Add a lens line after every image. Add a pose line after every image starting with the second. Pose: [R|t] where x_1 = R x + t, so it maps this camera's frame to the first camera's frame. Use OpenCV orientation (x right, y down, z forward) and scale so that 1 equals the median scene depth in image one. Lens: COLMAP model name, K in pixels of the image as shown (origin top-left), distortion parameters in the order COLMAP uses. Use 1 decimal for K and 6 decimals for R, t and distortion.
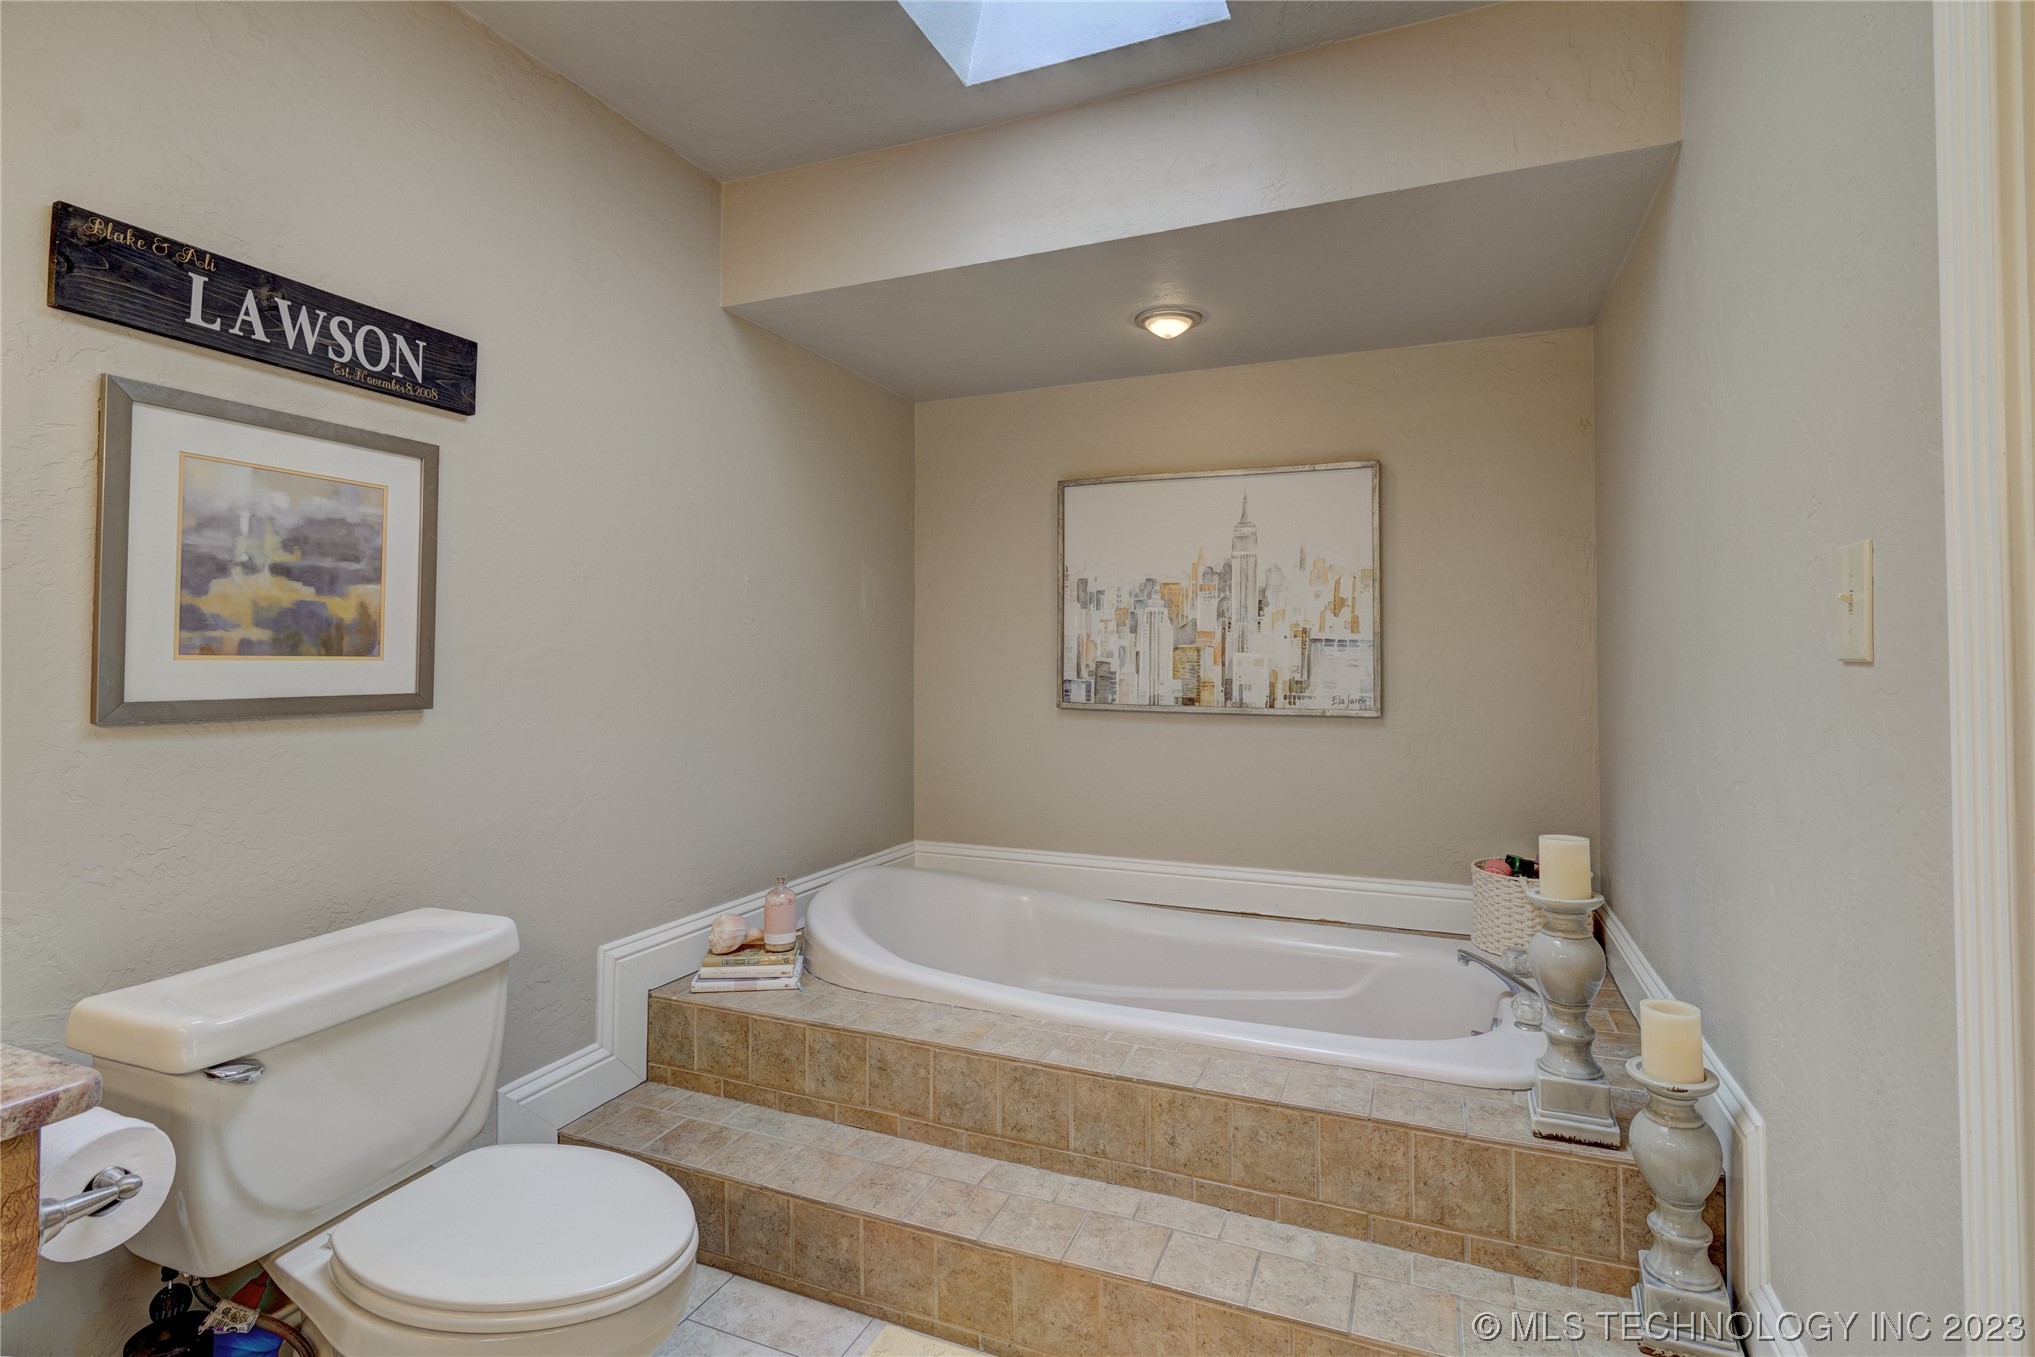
lens RADIAL K [[966.1, 0, 1020.1], [0, 966.1, 635.0], [0, 0, 1]] dist [-0.001593, 0.002313]
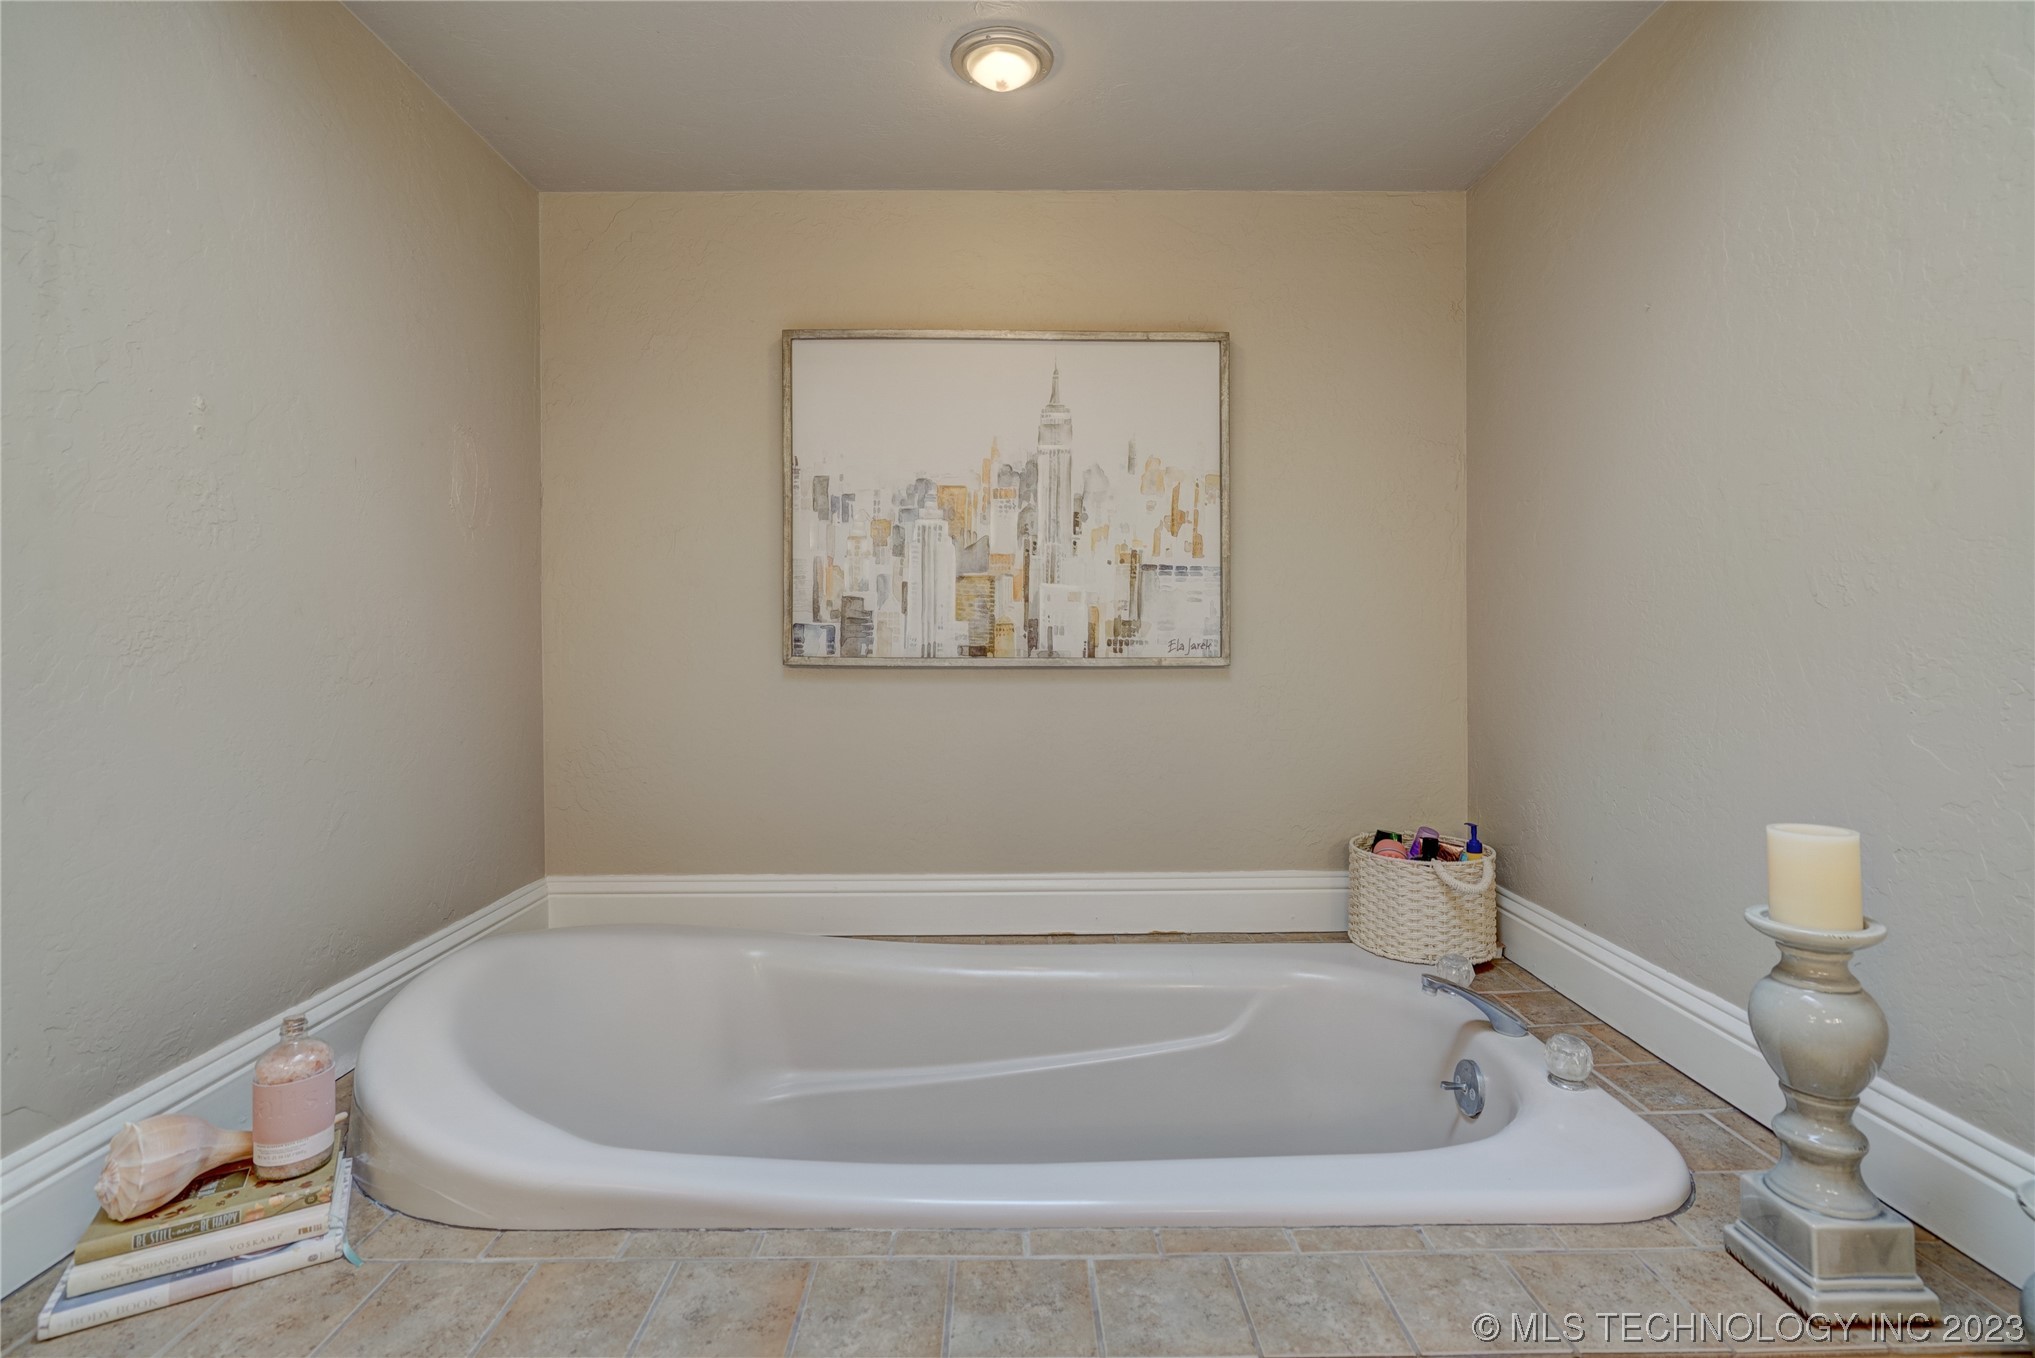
lens RADIAL K [[966.1, 0, 1020.1], [0, 966.1, 635.5], [0, 0, 1]] dist [-0.001593, 0.002313]
pose [[0.919233, -0.007810, 0.393636, -0.082751], [-0.004630, 0.999520, 0.030642, 0.035872], [-0.393686, -0.029989, 0.918756, 0.337155]]
